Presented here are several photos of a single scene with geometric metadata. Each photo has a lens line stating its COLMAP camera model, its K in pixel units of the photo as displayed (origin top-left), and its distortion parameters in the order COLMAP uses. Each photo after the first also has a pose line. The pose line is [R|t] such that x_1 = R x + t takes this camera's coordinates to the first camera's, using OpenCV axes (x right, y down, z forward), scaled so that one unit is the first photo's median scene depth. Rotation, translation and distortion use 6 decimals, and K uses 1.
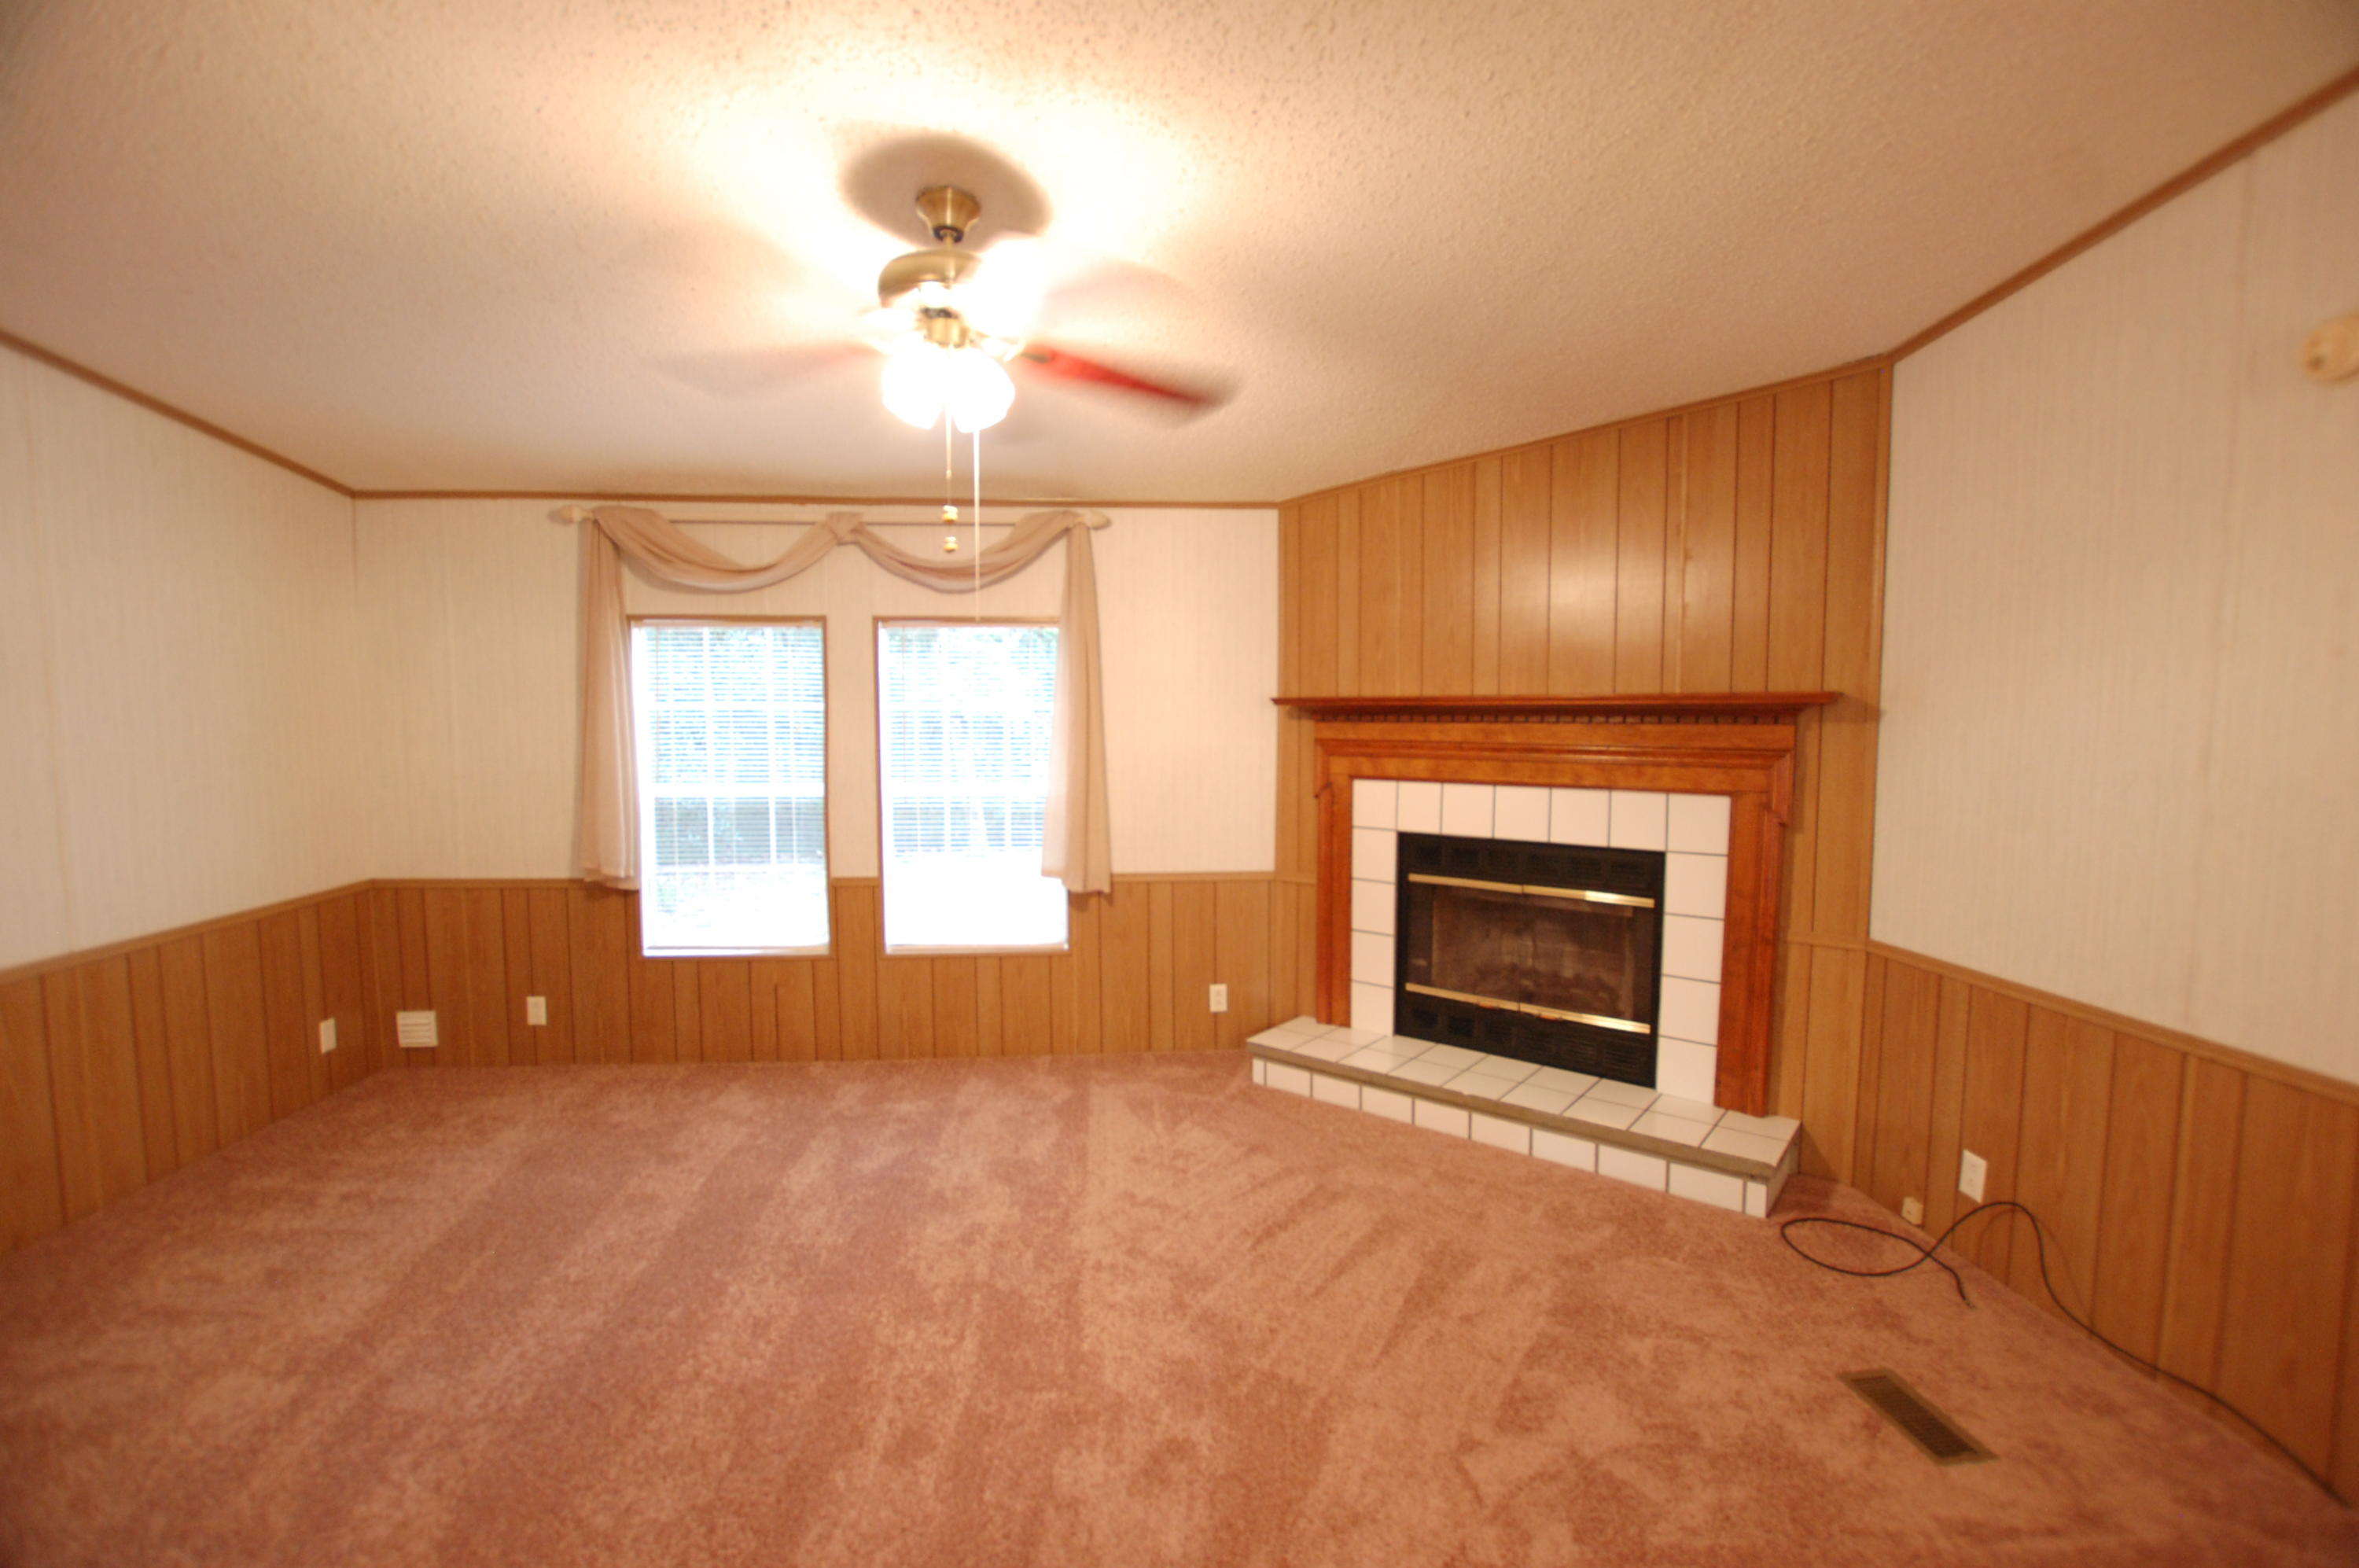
lens RADIAL K [[1040.0, 0, 1194.1], [0, 1040.0, 790.0], [0, 0, 1]] dist [-0.029104, 0.000758]
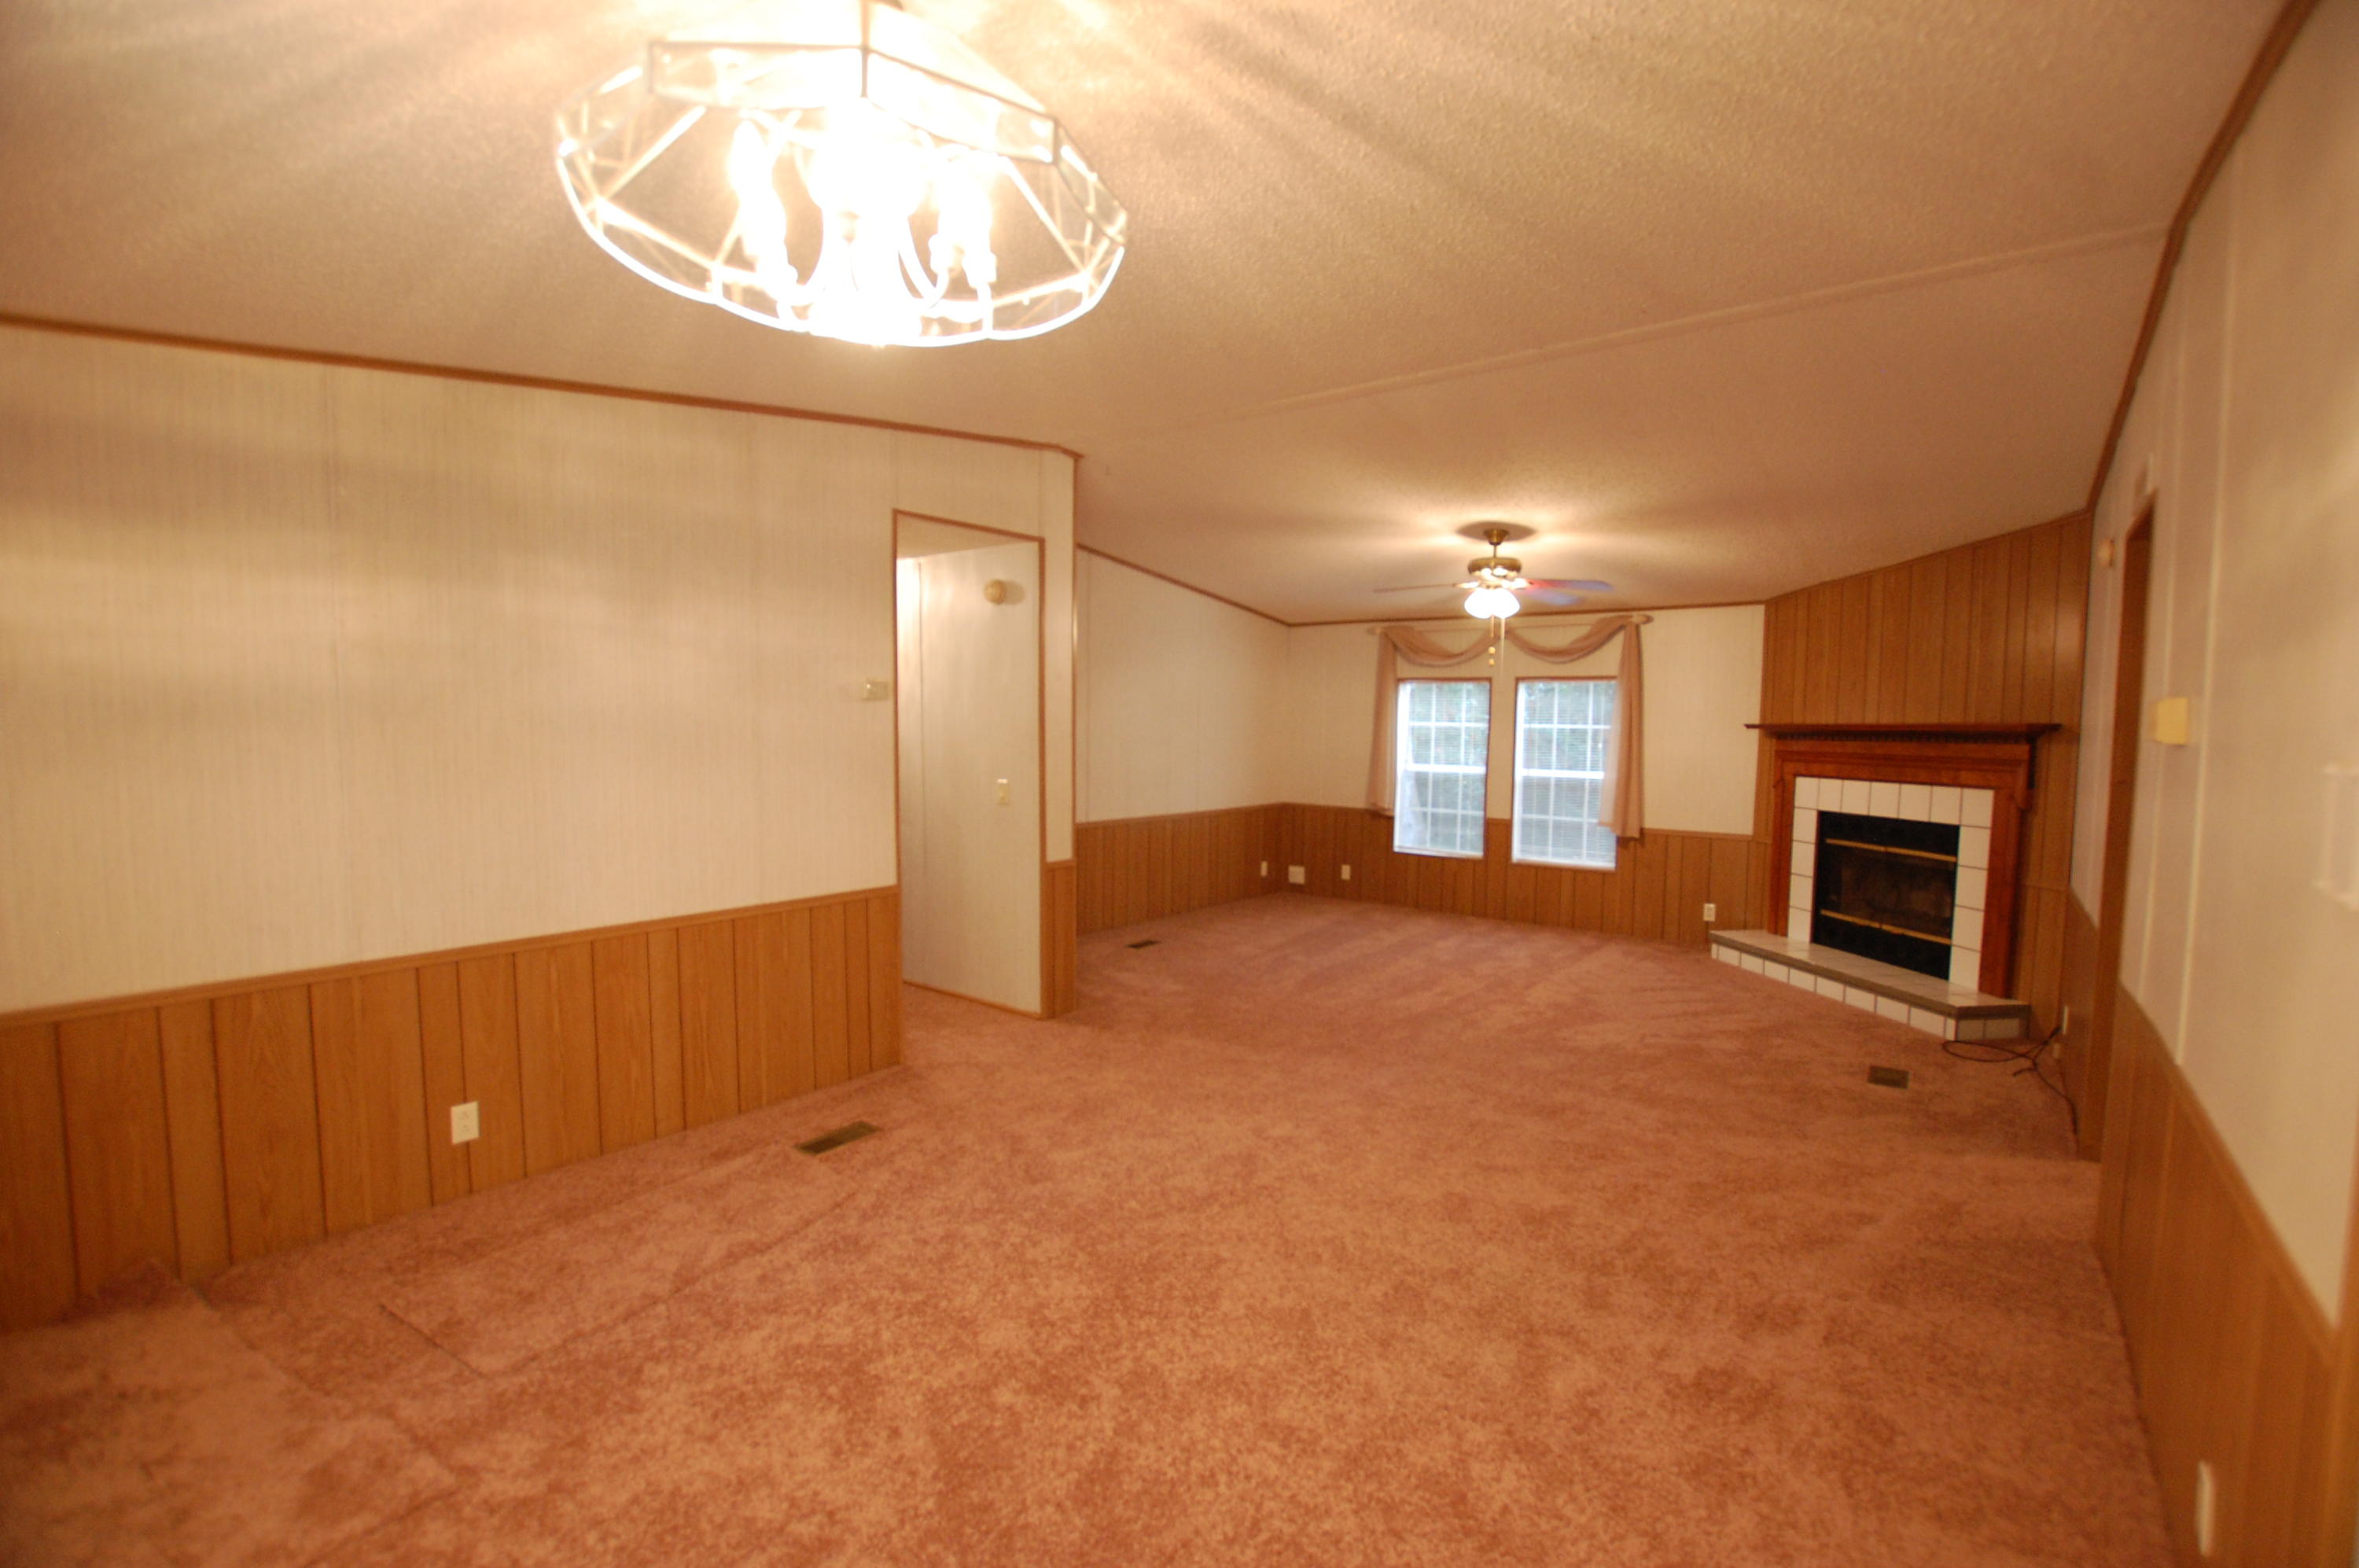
lens RADIAL K [[1040.0, 0, 1198.1], [0, 1040.0, 797.0], [0, 0, 1]] dist [-0.029104, 0.000758]
pose [[0.743220, 0.056670, -0.666642, 0.524975], [-0.065519, 0.997782, 0.011774, 0.061737], [0.665831, 0.034927, 0.745285, -0.761368]]
